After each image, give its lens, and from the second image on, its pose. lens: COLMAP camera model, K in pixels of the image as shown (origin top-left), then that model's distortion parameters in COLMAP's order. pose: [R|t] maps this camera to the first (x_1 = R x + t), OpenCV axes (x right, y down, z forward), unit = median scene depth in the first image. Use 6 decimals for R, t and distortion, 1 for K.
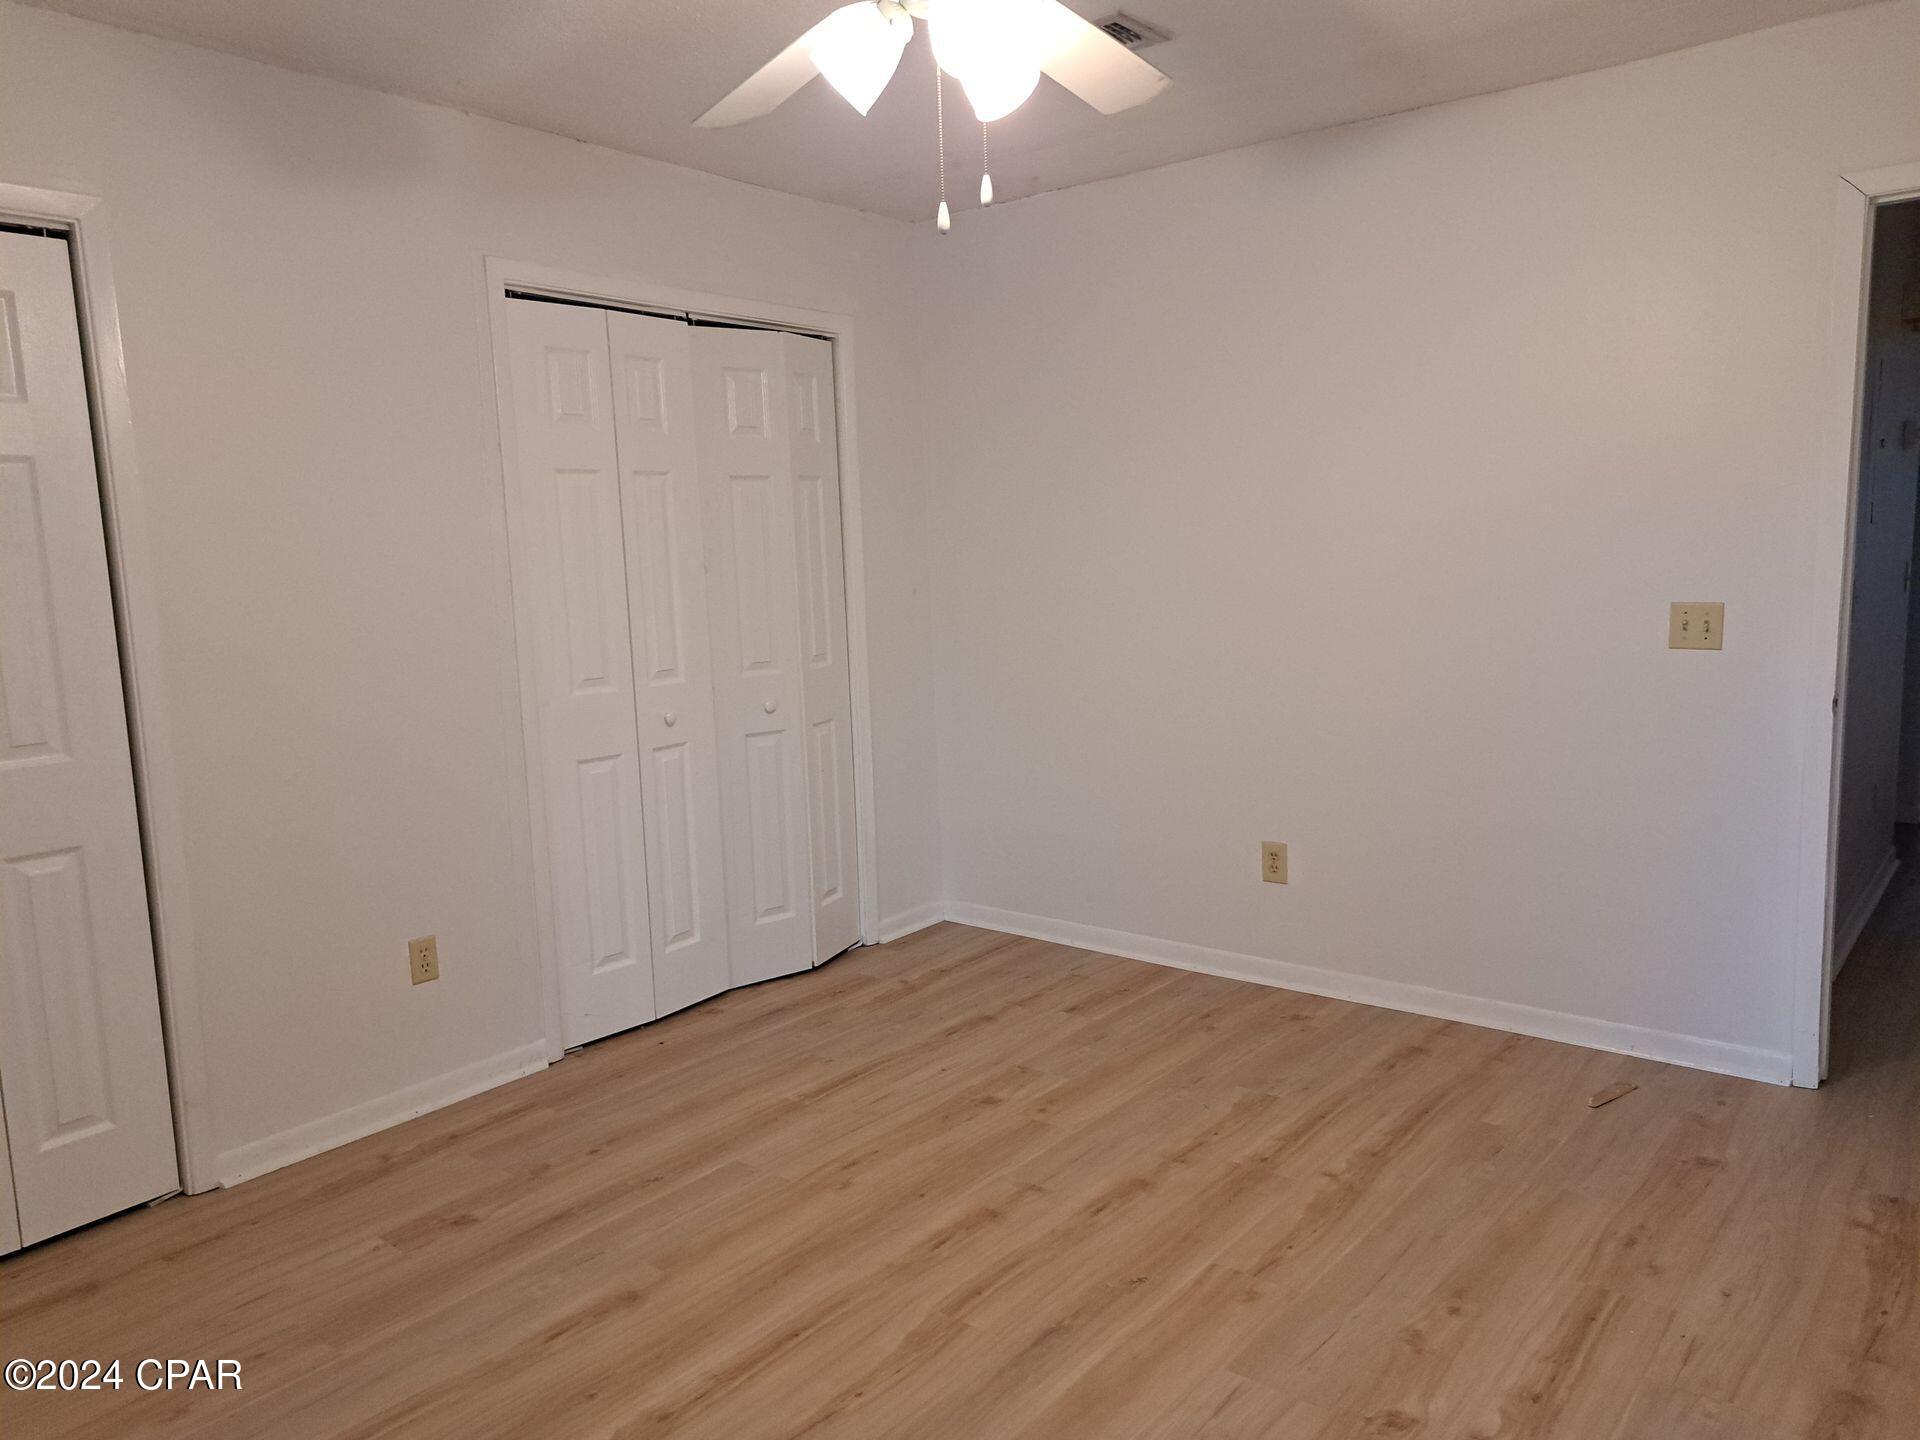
lens RADIAL K [[1360.7, 0, 955.6], [0, 1360.7, 735.8], [0, 0, 1]] dist [0.038024, -0.010685]
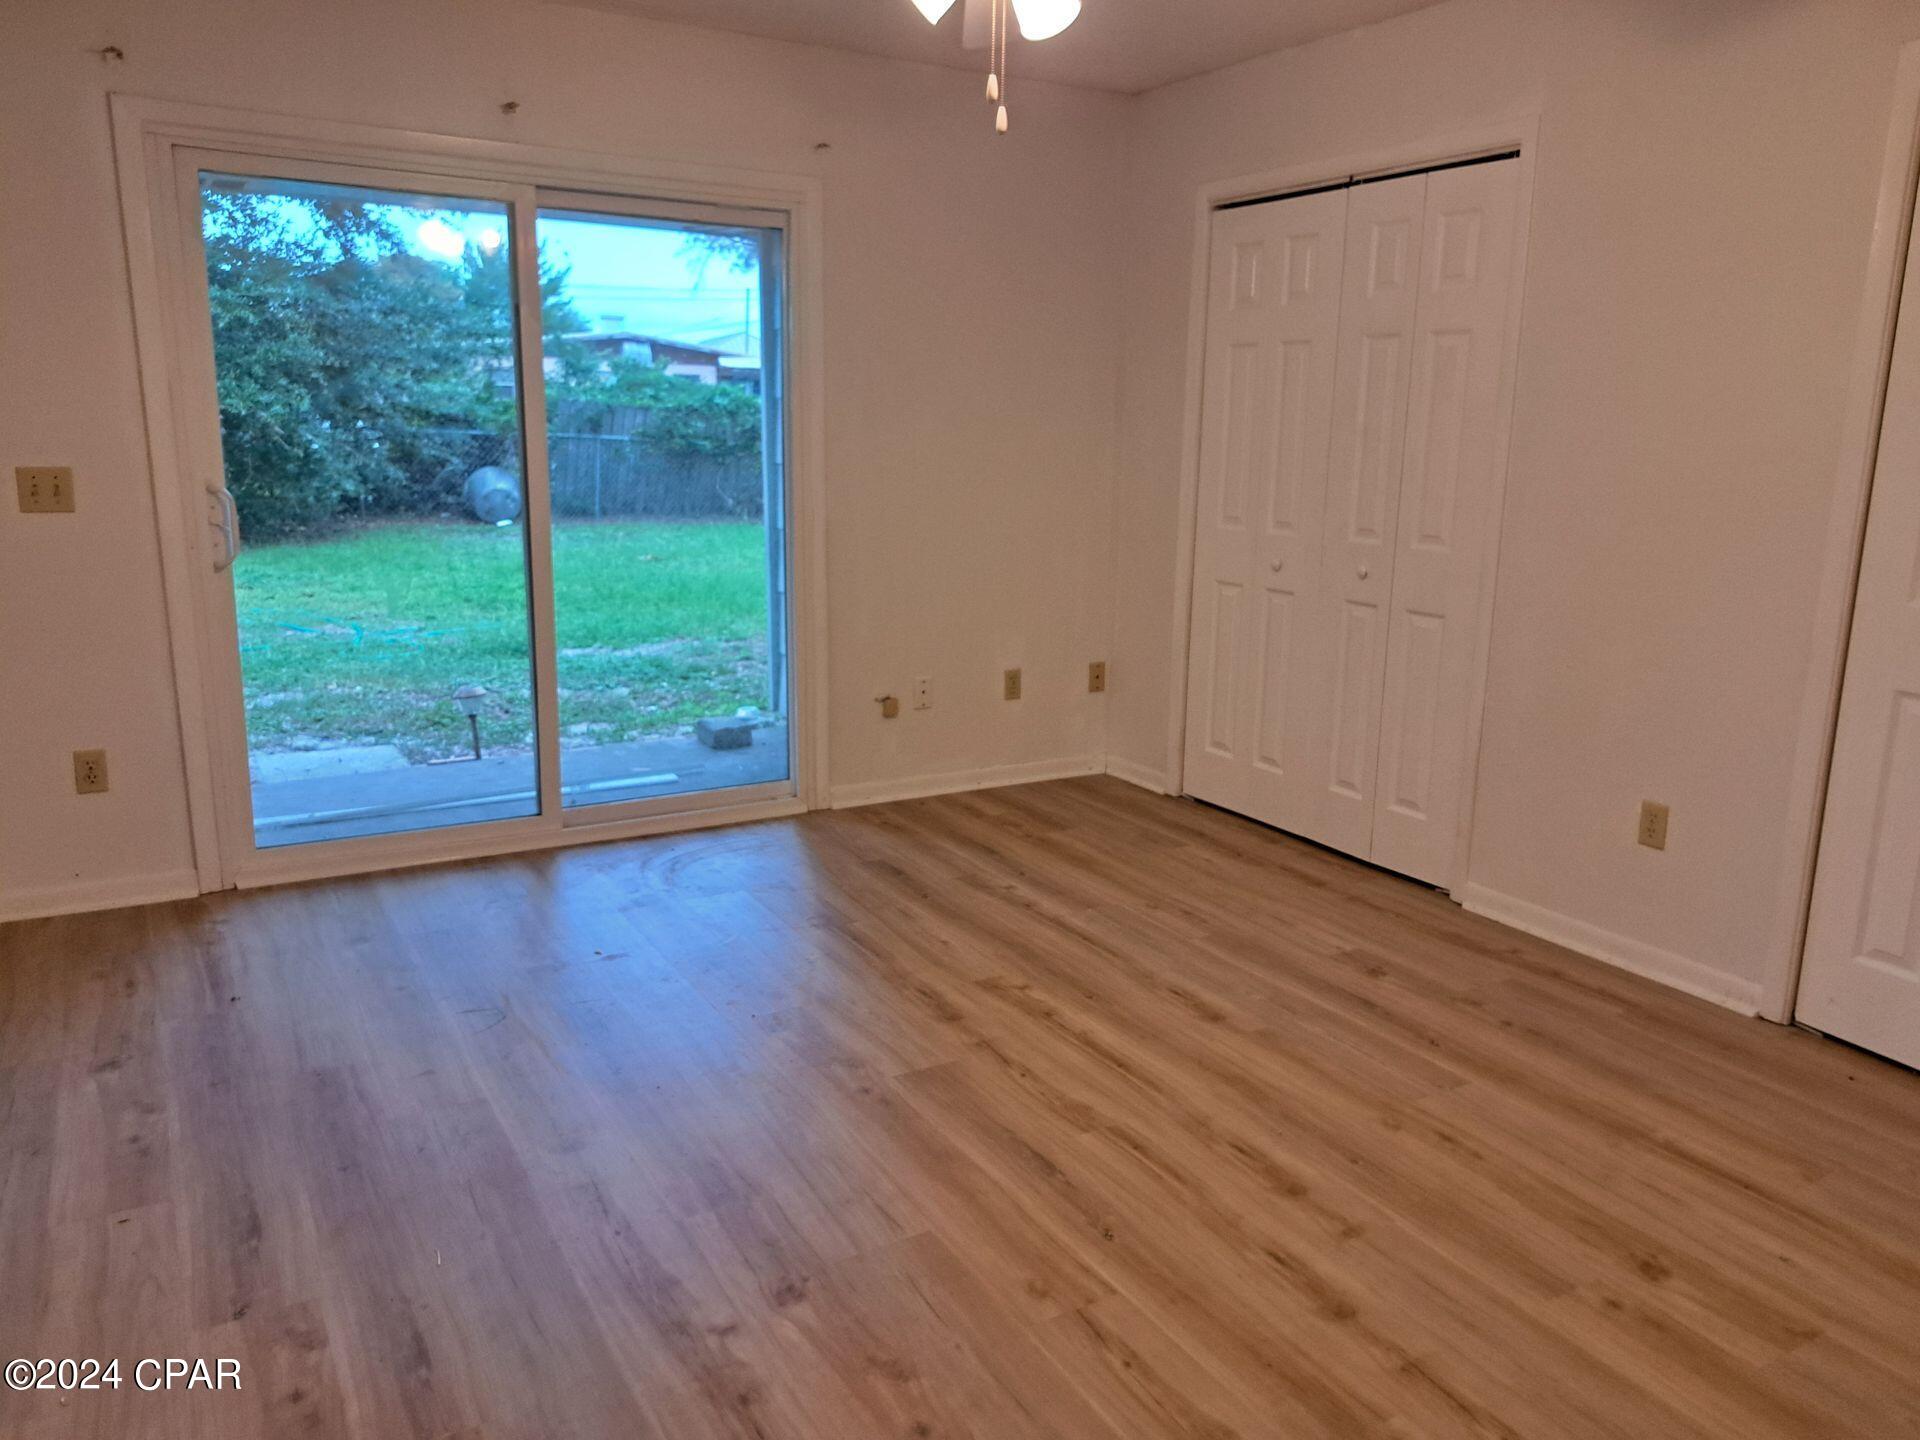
lens RADIAL K [[1360.7, 0, 953.9], [0, 1360.7, 707.2], [0, 0, 1]] dist [0.038024, -0.010685]
pose [[-0.341646, 0.226369, -0.912160, 0.803213], [-0.139739, 0.947536, 0.287487, -0.158391], [0.929382, 0.225684, -0.292089, 0.955050]]
